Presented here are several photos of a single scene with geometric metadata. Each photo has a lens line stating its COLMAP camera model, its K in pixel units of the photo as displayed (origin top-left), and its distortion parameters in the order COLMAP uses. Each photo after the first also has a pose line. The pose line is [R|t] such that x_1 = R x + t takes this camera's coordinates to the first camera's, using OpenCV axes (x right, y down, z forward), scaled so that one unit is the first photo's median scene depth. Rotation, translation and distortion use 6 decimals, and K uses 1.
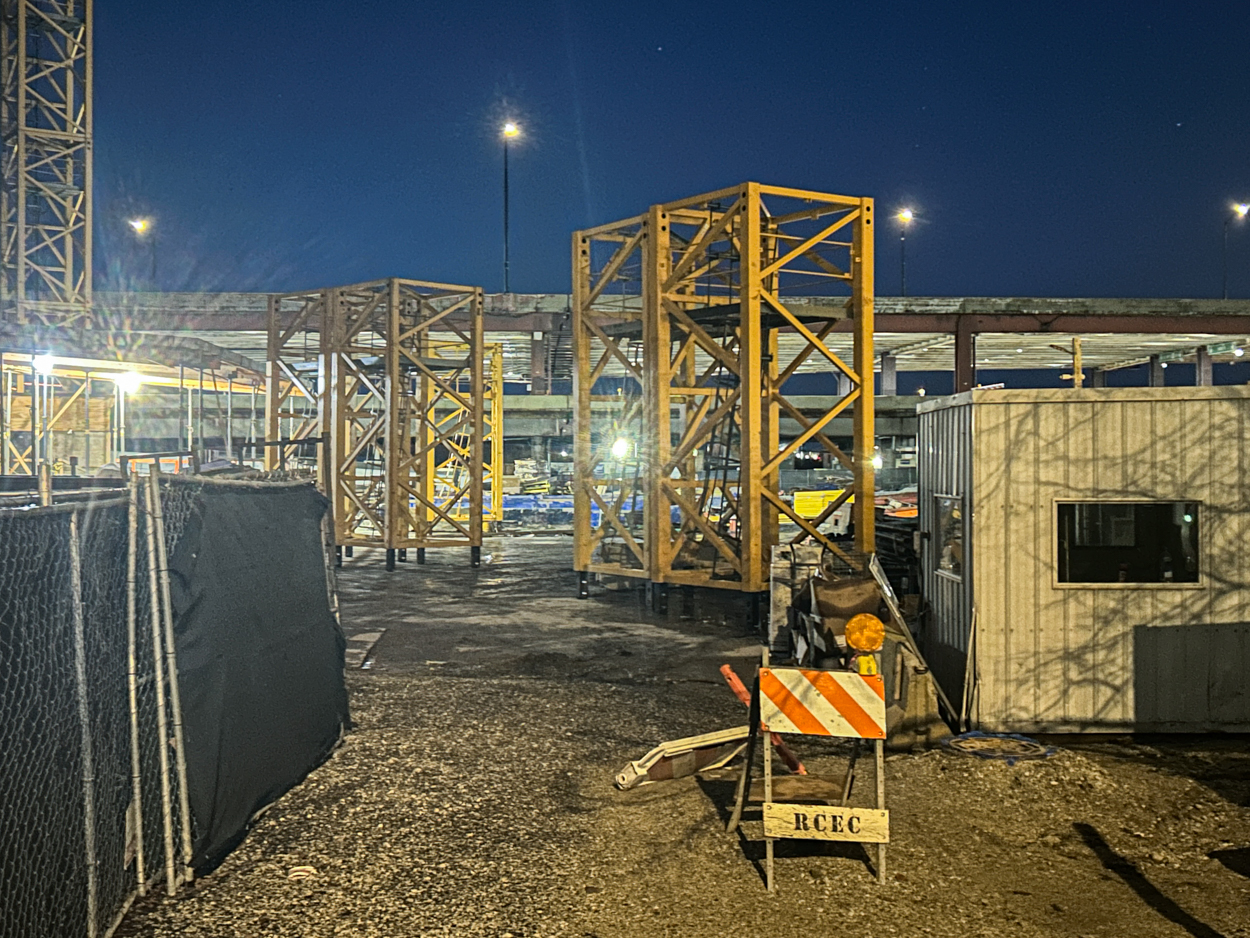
lens RADIAL K [[1497.4, 0, 625.0], [0, 1497.4, 469.0], [0, 0, 1]] dist [0.099756, -0.008605]
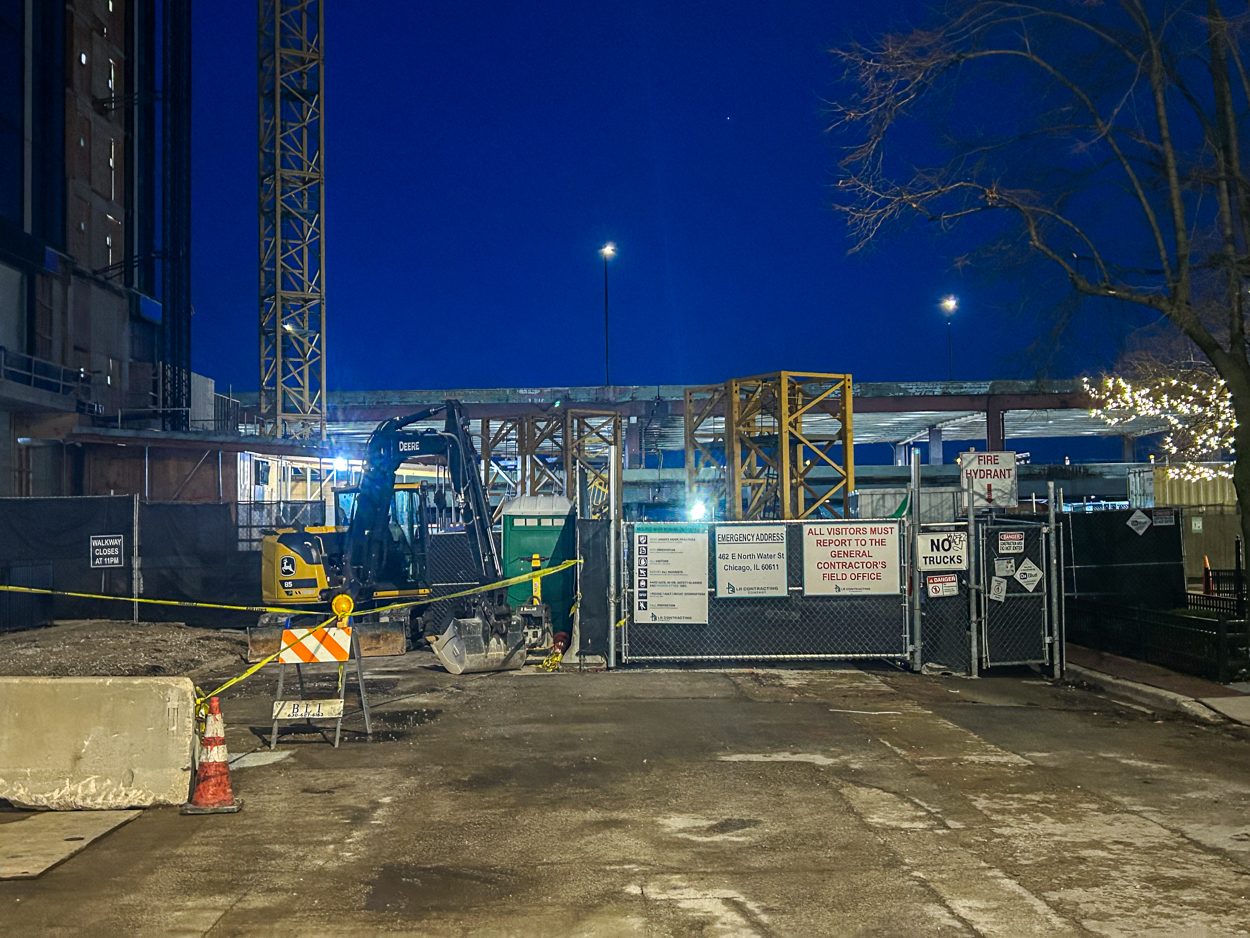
lens RADIAL K [[1497.4, 0, 625.0], [0, 1497.4, 469.0], [0, 0, 1]] dist [0.099756, -0.008605]
pose [[0.998614, -0.014992, -0.050443, -0.008129], [0.012831, 0.998998, -0.042882, 0.003881], [0.051036, 0.042176, 0.997806, -0.353432]]
